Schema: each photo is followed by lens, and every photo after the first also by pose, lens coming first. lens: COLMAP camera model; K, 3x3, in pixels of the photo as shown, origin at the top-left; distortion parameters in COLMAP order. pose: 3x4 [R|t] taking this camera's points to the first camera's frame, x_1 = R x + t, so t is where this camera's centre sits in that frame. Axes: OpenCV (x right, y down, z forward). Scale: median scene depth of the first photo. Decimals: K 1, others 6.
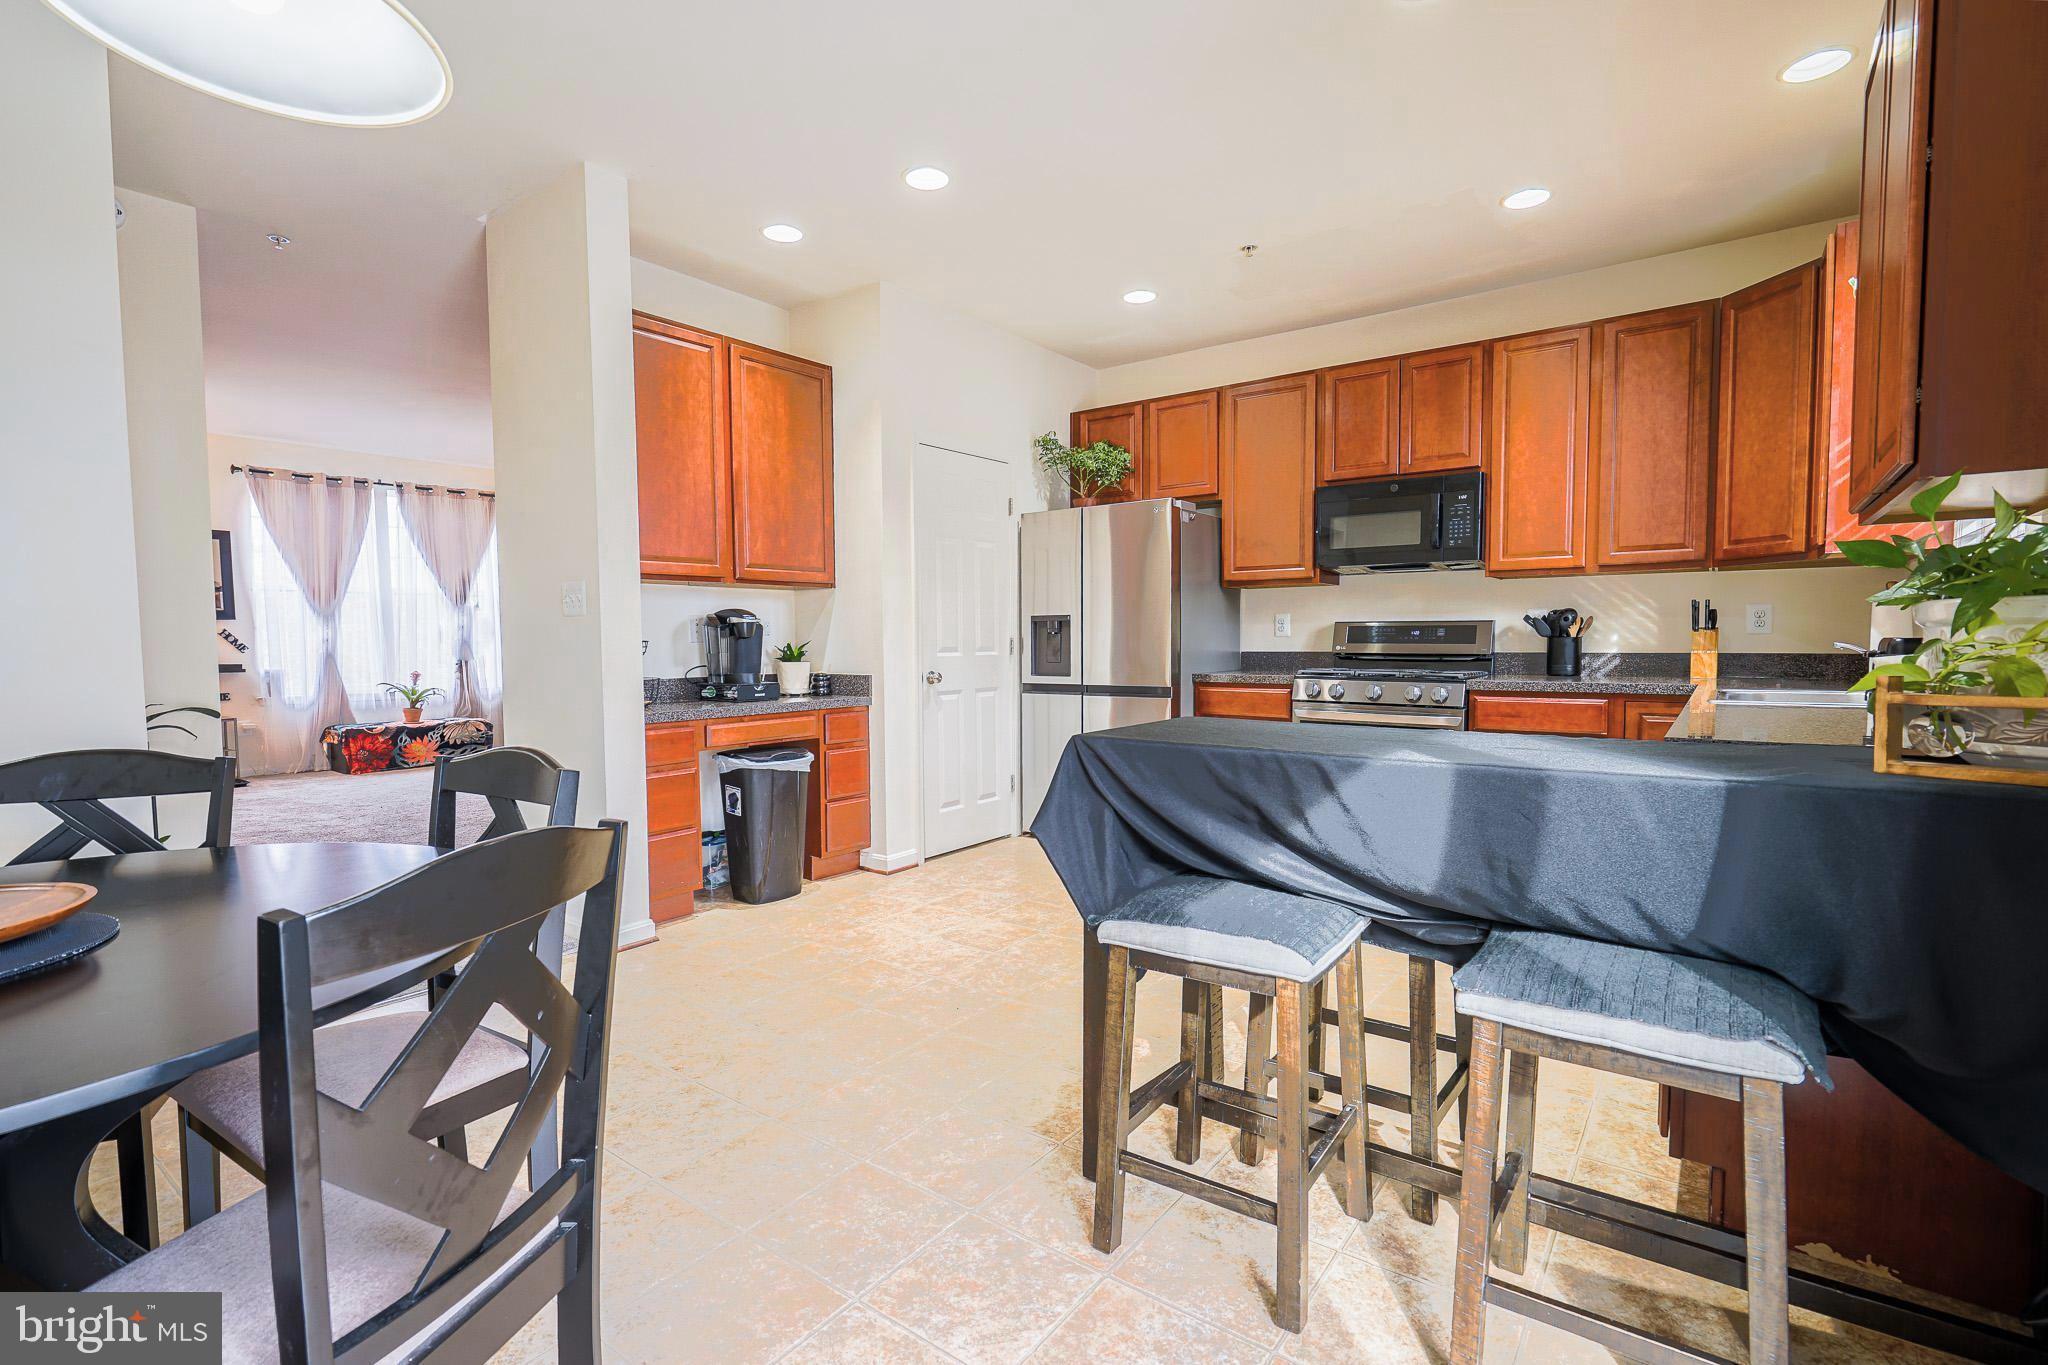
lens RADIAL K [[952.5, 0, 1024.9], [0, 952.5, 693.1], [0, 0, 1]] dist [-0.004137, 0.001981]
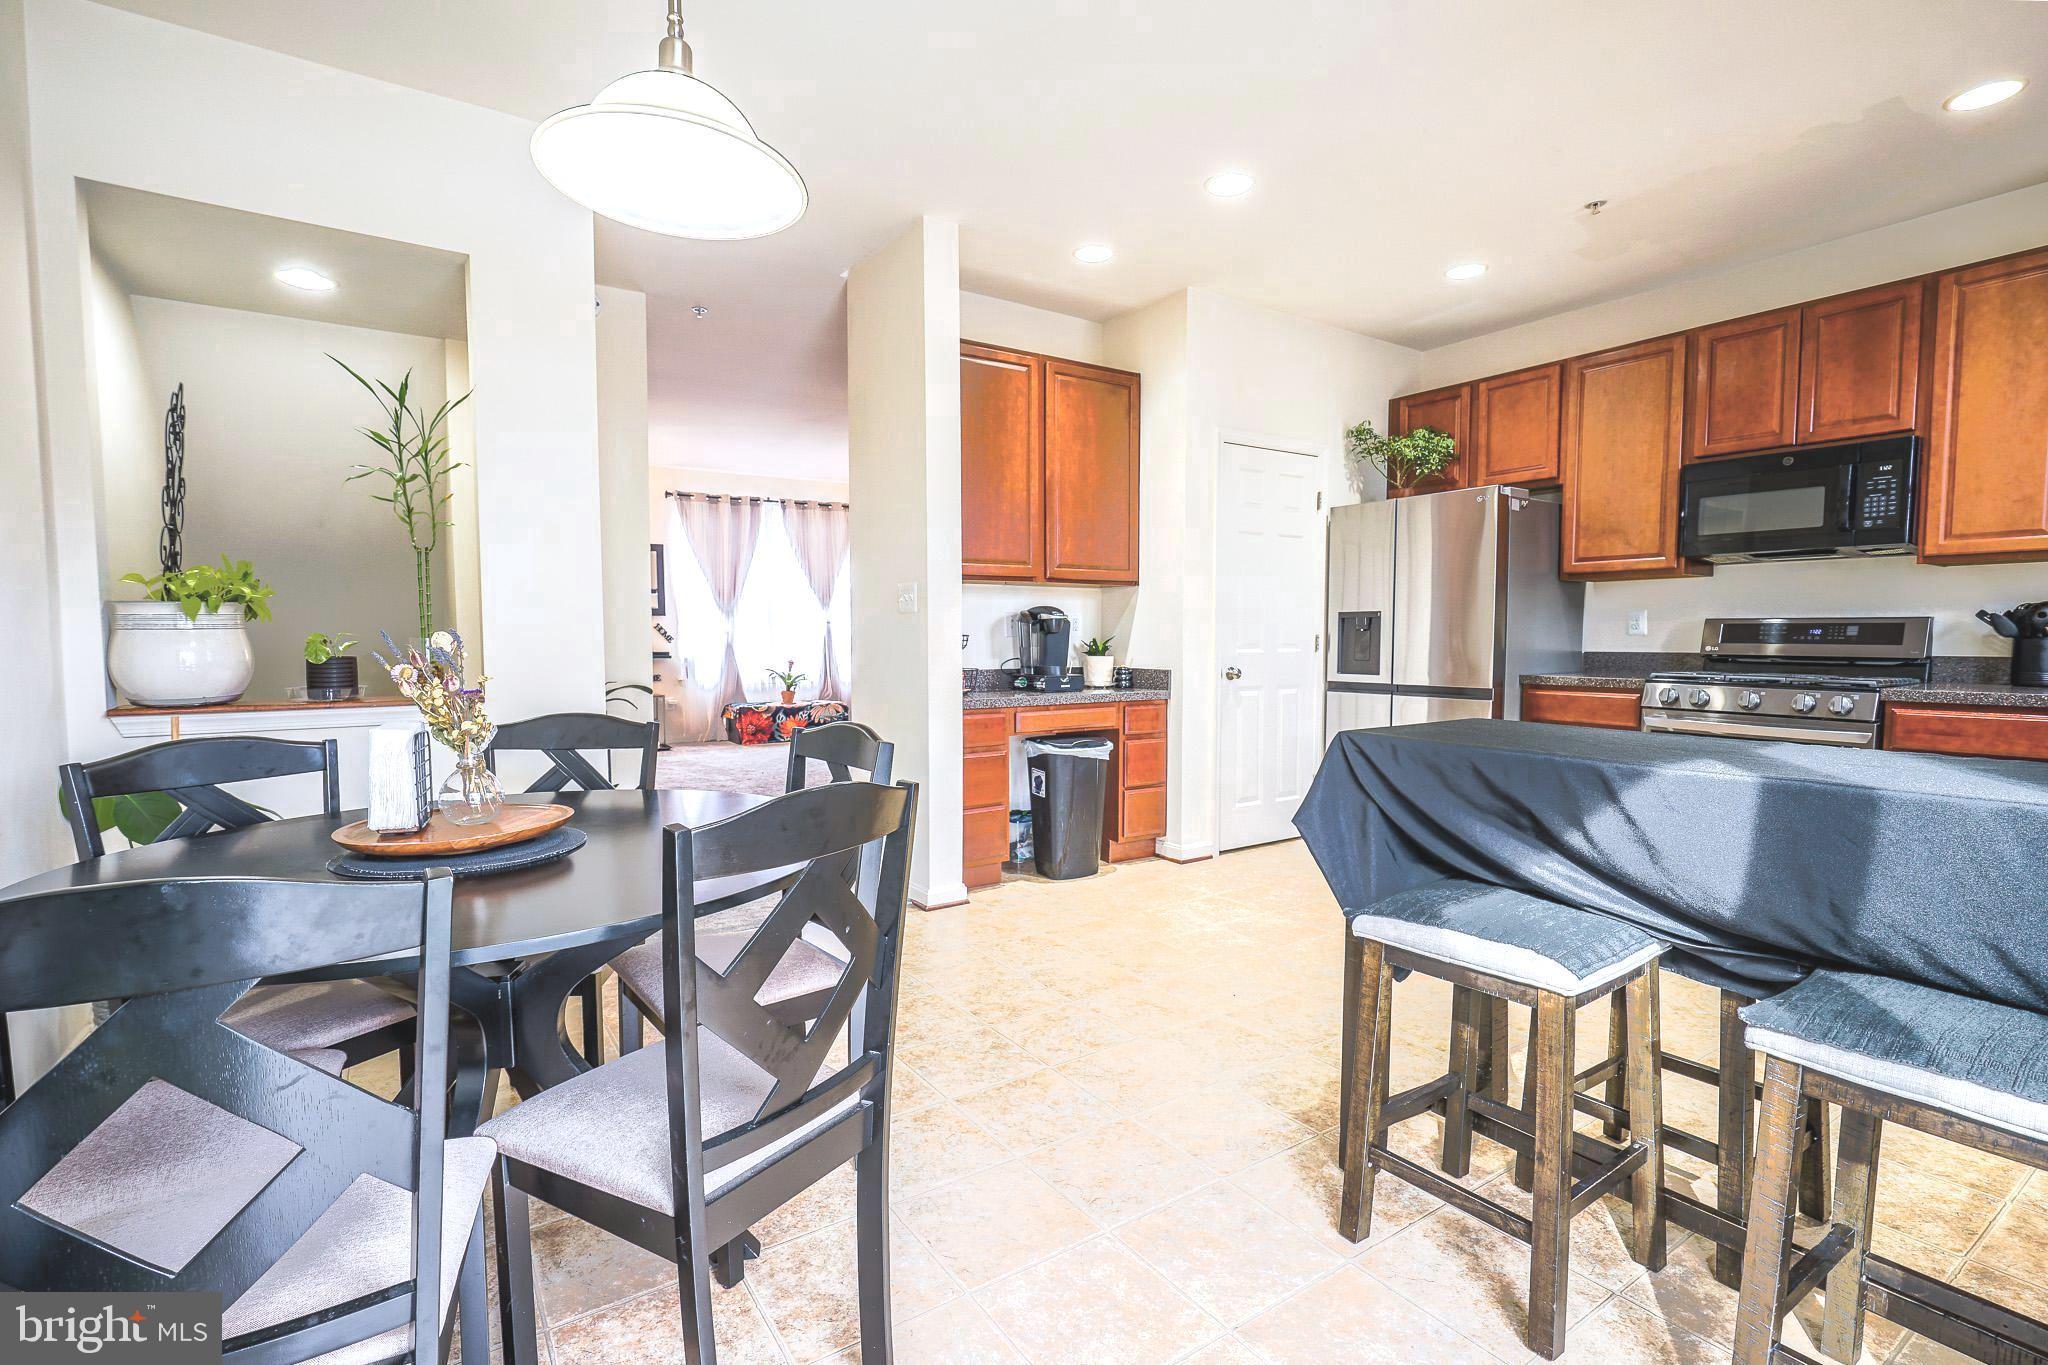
lens RADIAL K [[952.5, 0, 1024.9], [0, 952.5, 693.1], [0, 0, 1]] dist [-0.004137, 0.001981]
pose [[0.944980, 0.026234, -0.326074, 0.029299], [-0.024679, 0.999656, 0.008907, 0.001228], [0.326195, -0.000370, 0.945302, -0.030515]]
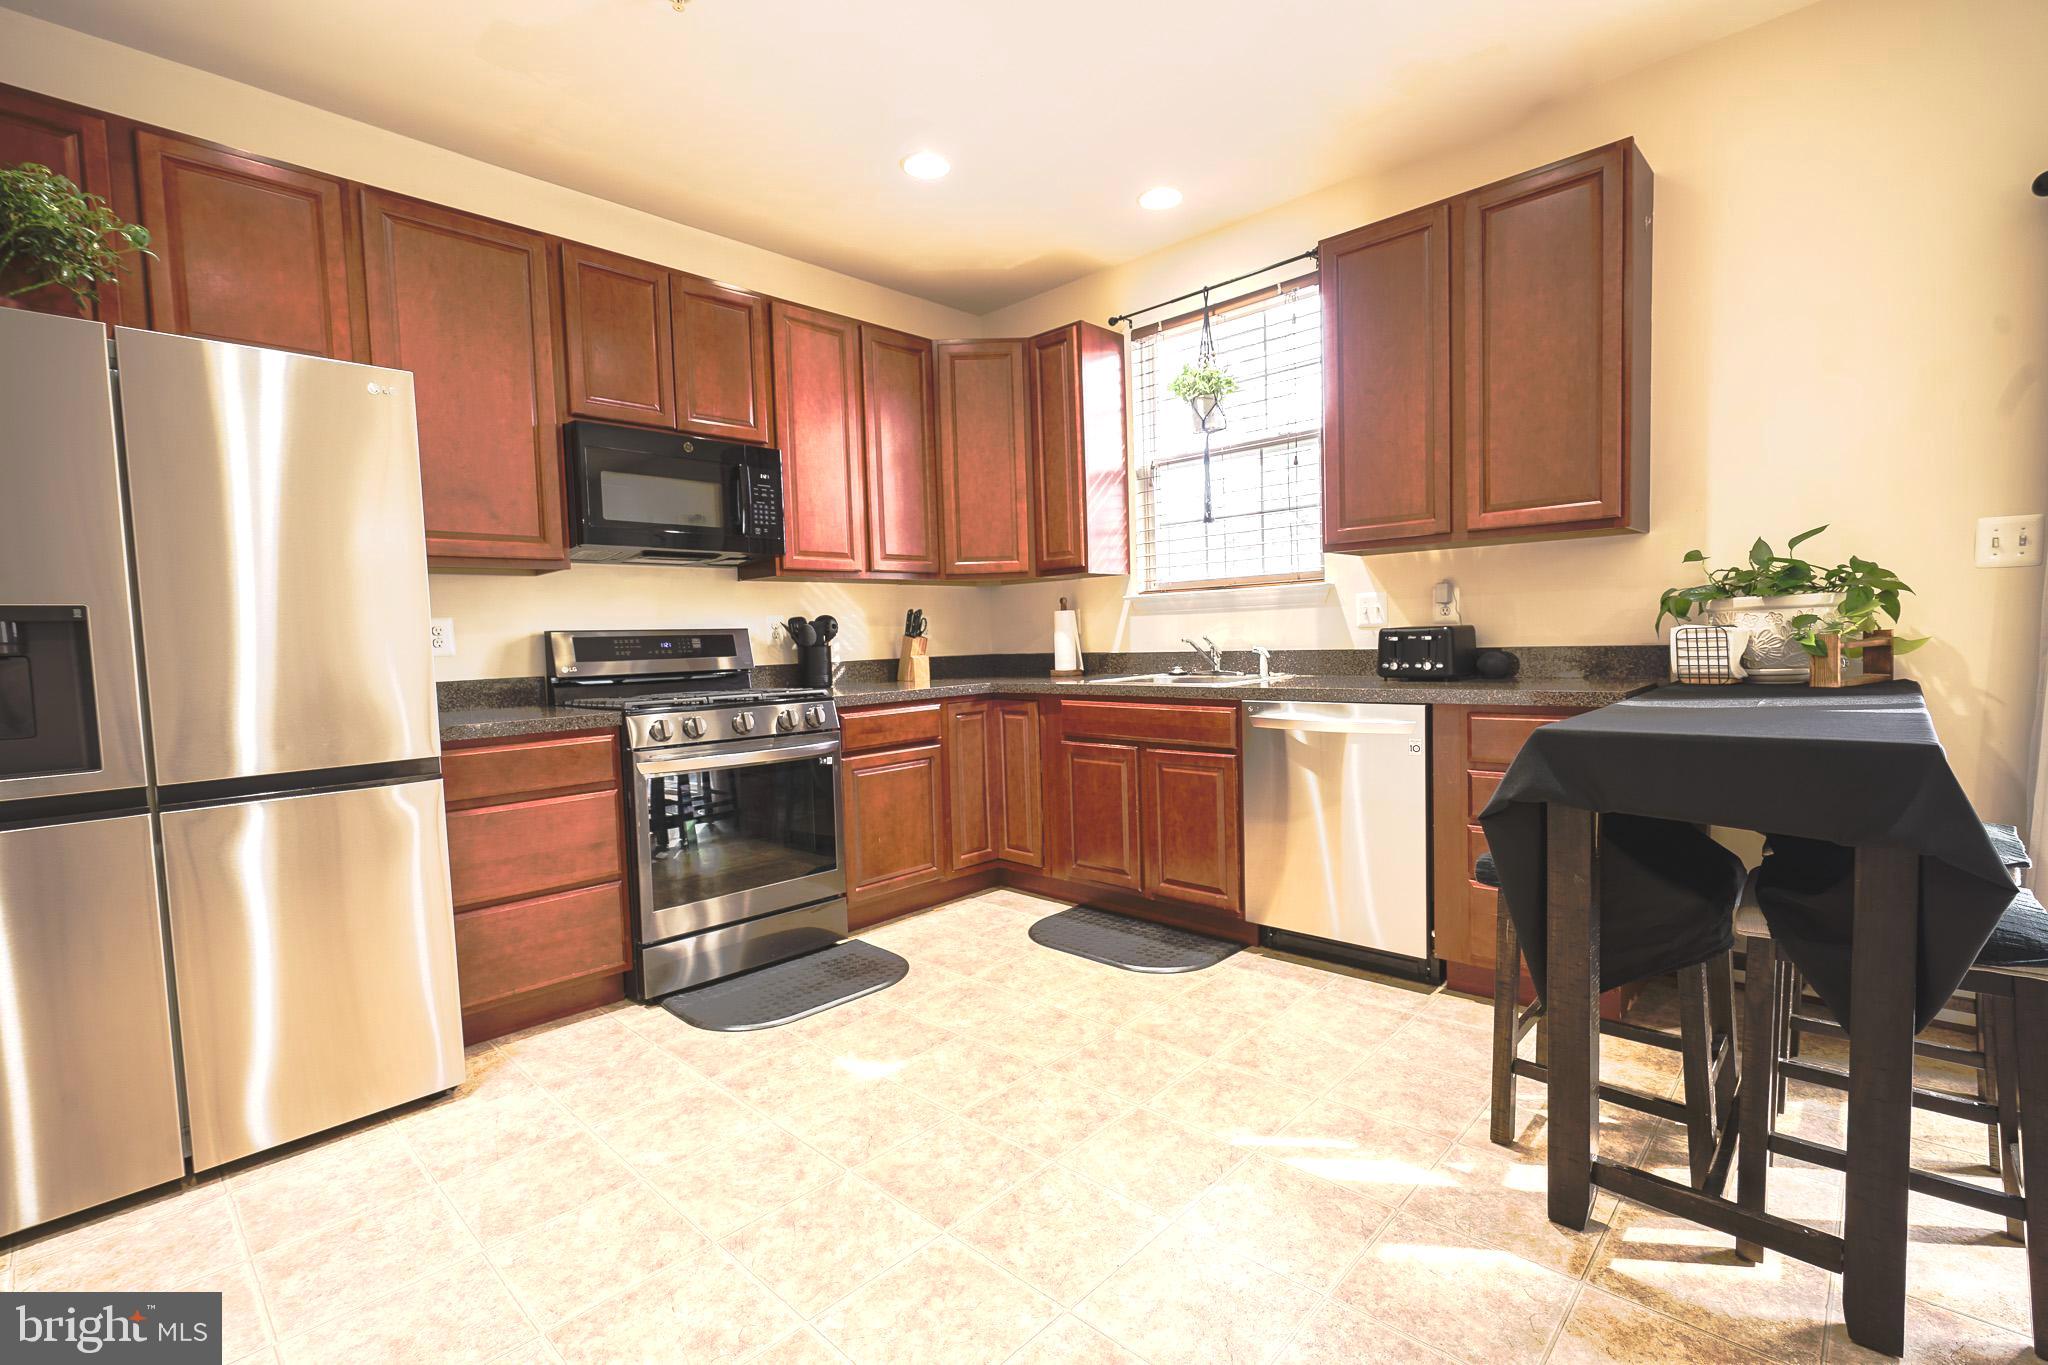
lens RADIAL K [[952.5, 0, 1024.9], [0, 952.5, 693.1], [0, 0, 1]] dist [-0.004137, 0.001981]
pose [[0.112866, -0.056312, 0.992013, -0.375015], [0.086955, 0.995122, 0.046595, -0.043486], [-0.989798, 0.081002, 0.117212, 0.772460]]
